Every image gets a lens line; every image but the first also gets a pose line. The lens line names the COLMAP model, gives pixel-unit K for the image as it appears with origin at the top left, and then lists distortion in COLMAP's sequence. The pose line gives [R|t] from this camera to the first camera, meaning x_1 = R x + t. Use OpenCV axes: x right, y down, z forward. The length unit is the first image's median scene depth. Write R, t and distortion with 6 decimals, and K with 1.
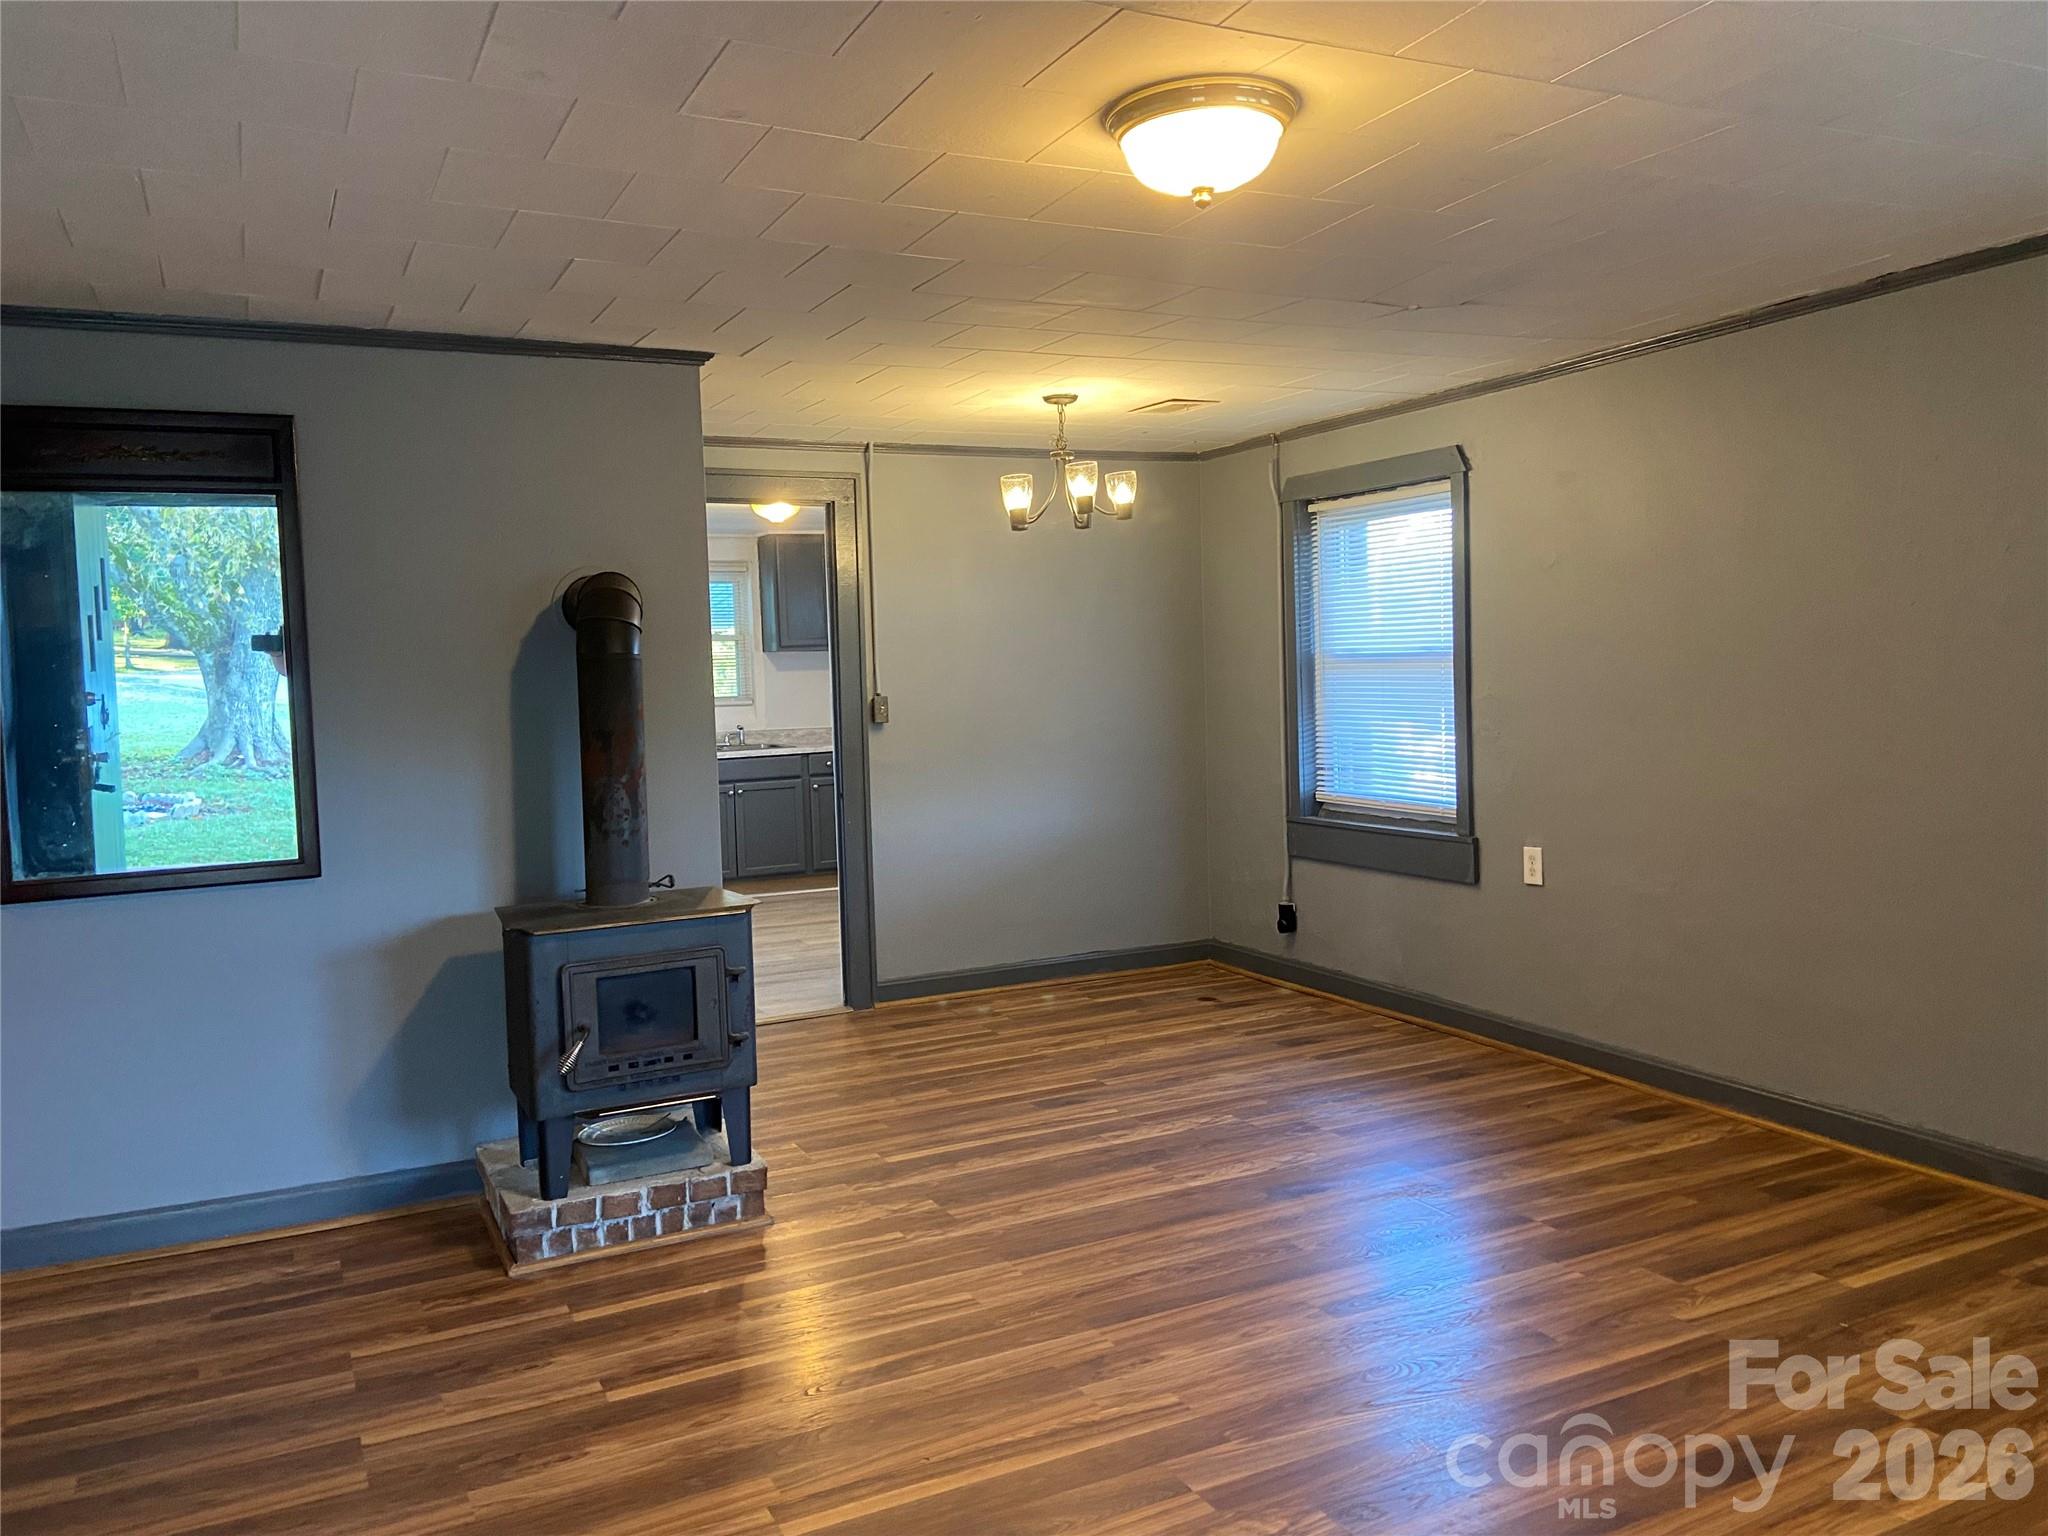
lens RADIAL K [[1567.4, 0, 1026.8], [0, 1567.4, 736.5], [0, 0, 1]] dist [0.095443, -0.000993]
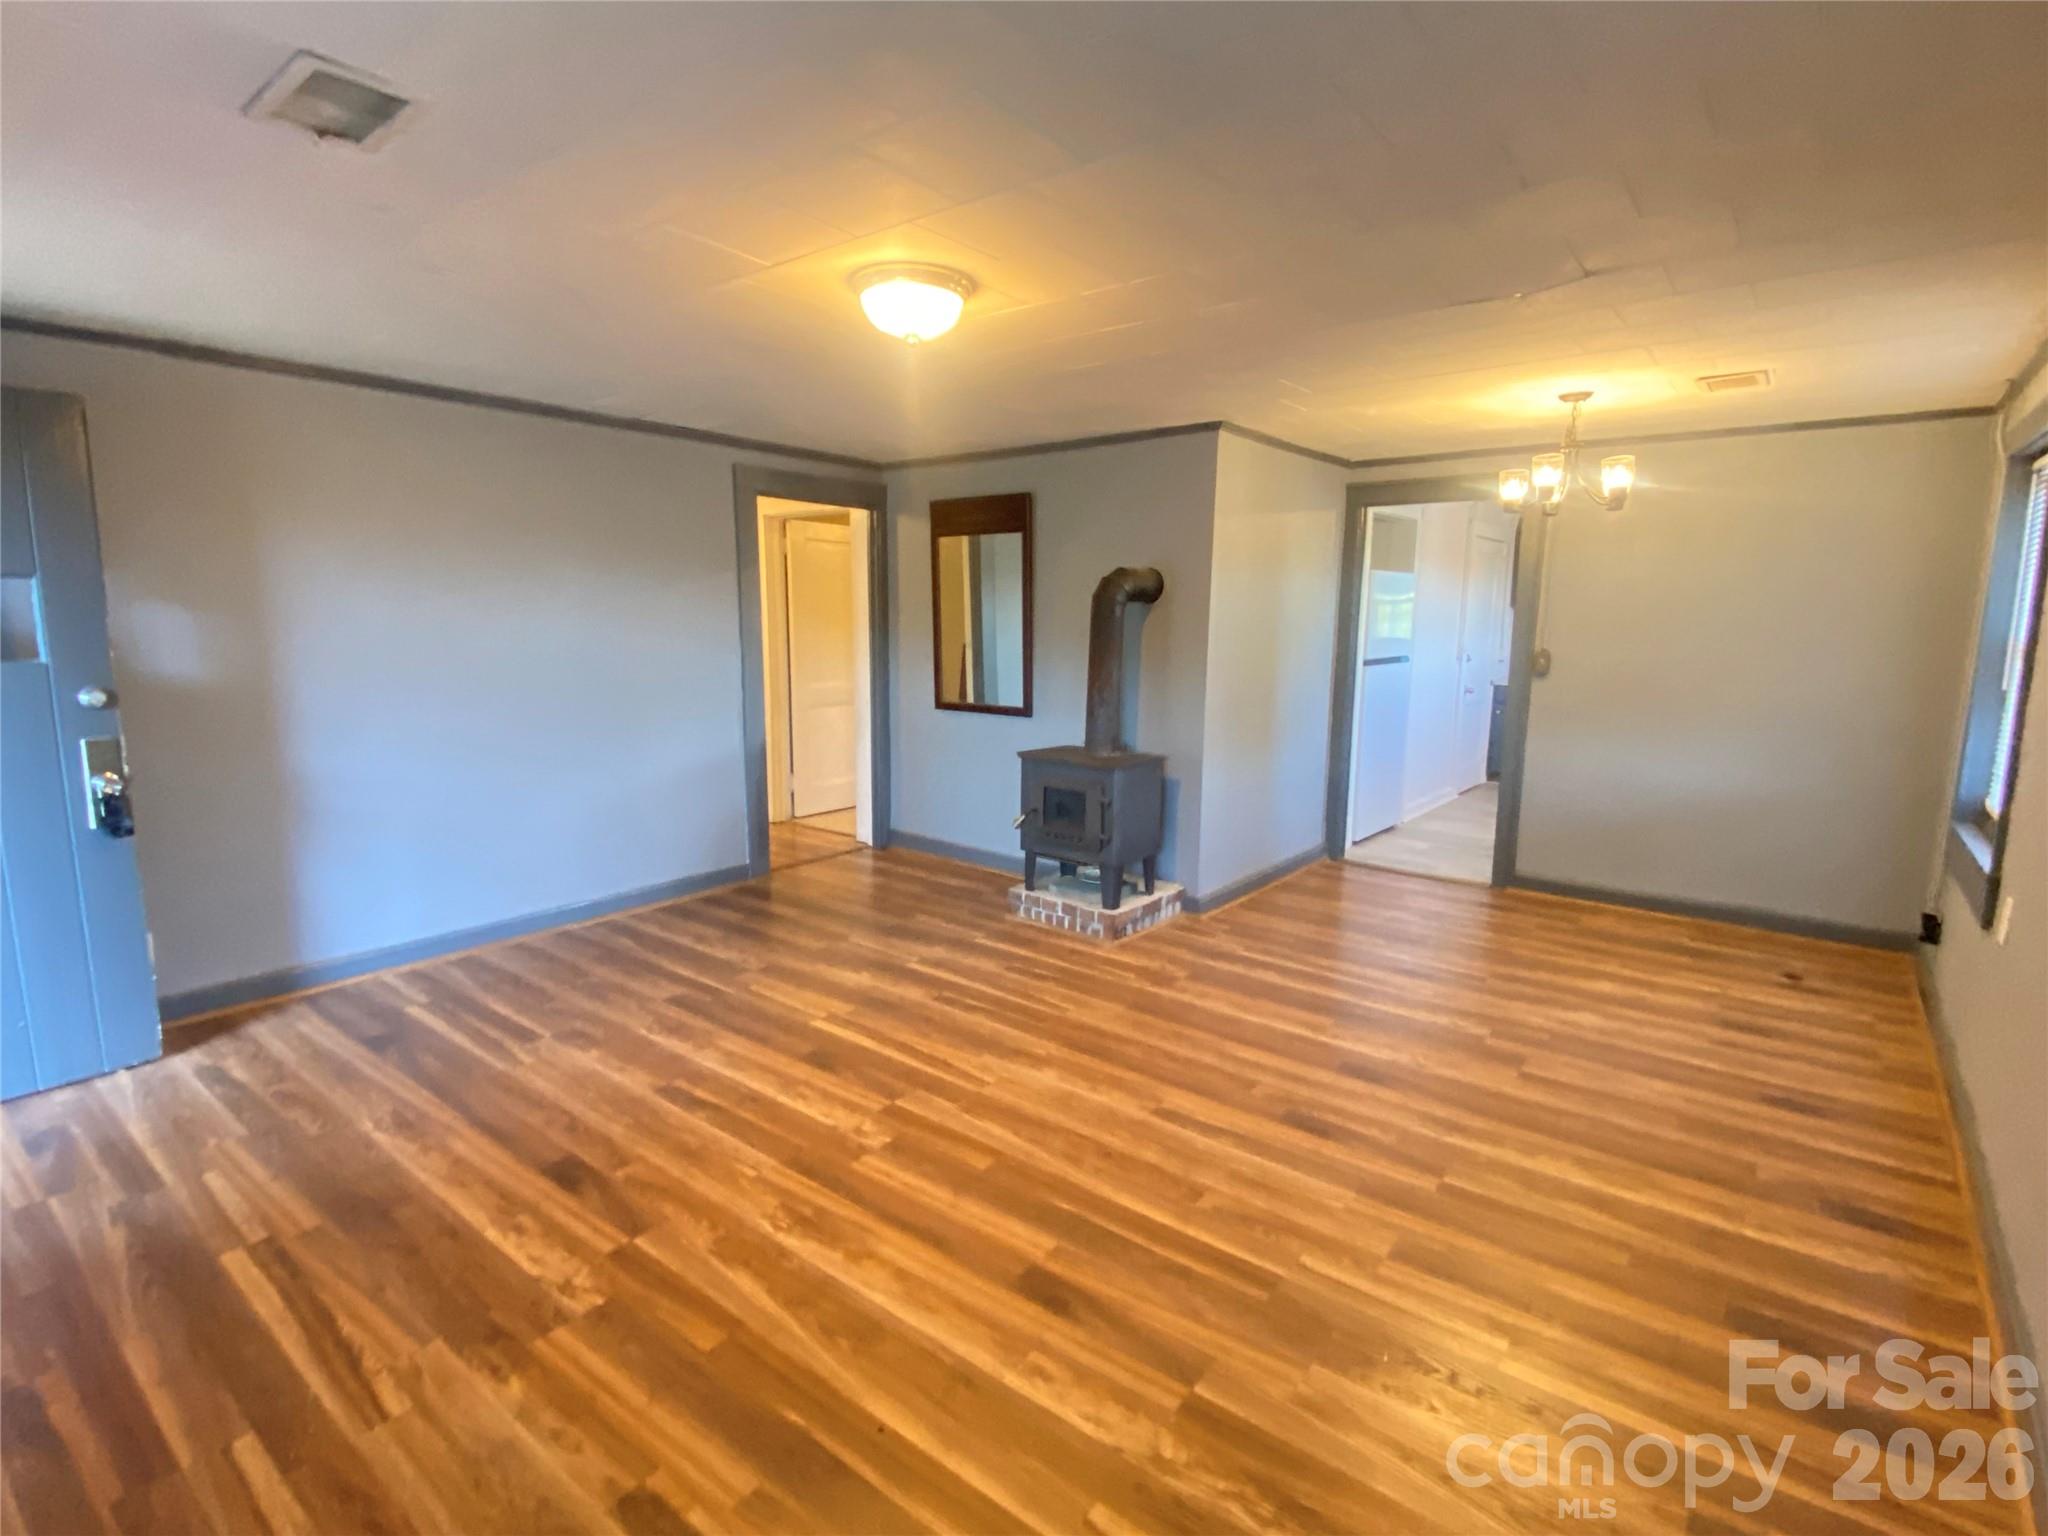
lens RADIAL K [[990.7, 0, 1020.5], [0, 990.7, 756.1], [0, 0, 1]] dist [0.131332, -0.092373]
pose [[0.422799, 0.163621, -0.891330, 0.734775], [-0.066739, 0.986516, 0.149436, -0.057598], [0.903763, -0.003695, 0.428018, 0.433094]]
